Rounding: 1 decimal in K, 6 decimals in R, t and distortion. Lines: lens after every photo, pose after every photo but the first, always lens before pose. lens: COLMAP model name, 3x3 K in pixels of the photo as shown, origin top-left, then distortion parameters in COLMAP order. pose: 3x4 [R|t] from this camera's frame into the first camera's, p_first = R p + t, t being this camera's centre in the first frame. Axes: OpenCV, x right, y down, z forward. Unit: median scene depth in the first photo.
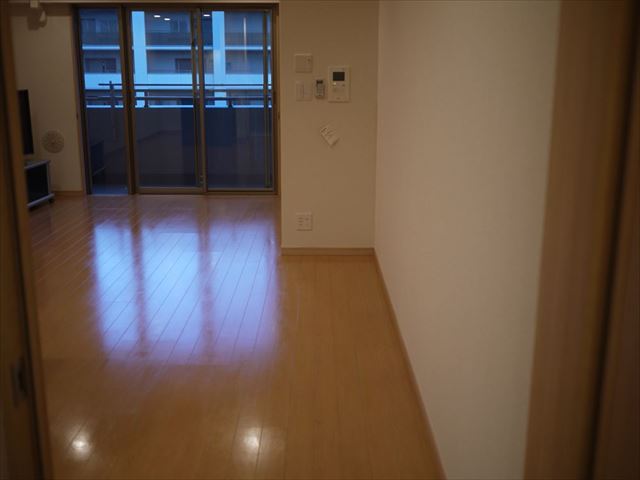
lens RADIAL K [[751.4, 0, 320.0], [0, 751.4, 240.0], [0, 0, 1]] dist [-0.000767, -0.034011]
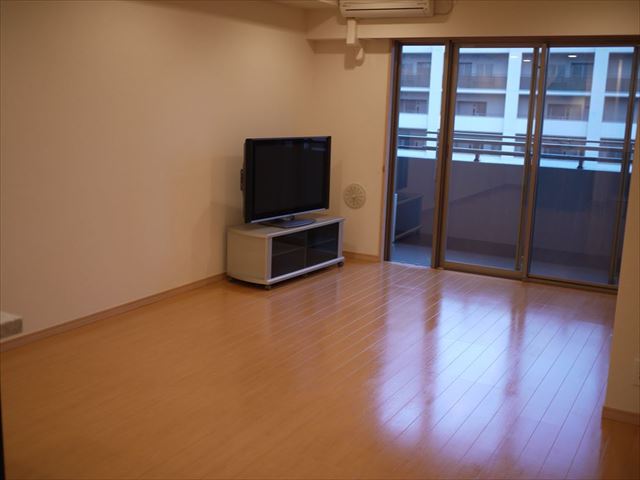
lens RADIAL K [[681.5, 0, 320.0], [0, 681.5, 240.0], [0, 0, 1]] dist [-0.082940, -0.002226]
pose [[0.858517, 0.119123, -0.498757, 0.008831], [-0.136129, 0.990688, 0.002296, -0.075921], [0.494386, 0.065925, 0.866739, 0.296420]]
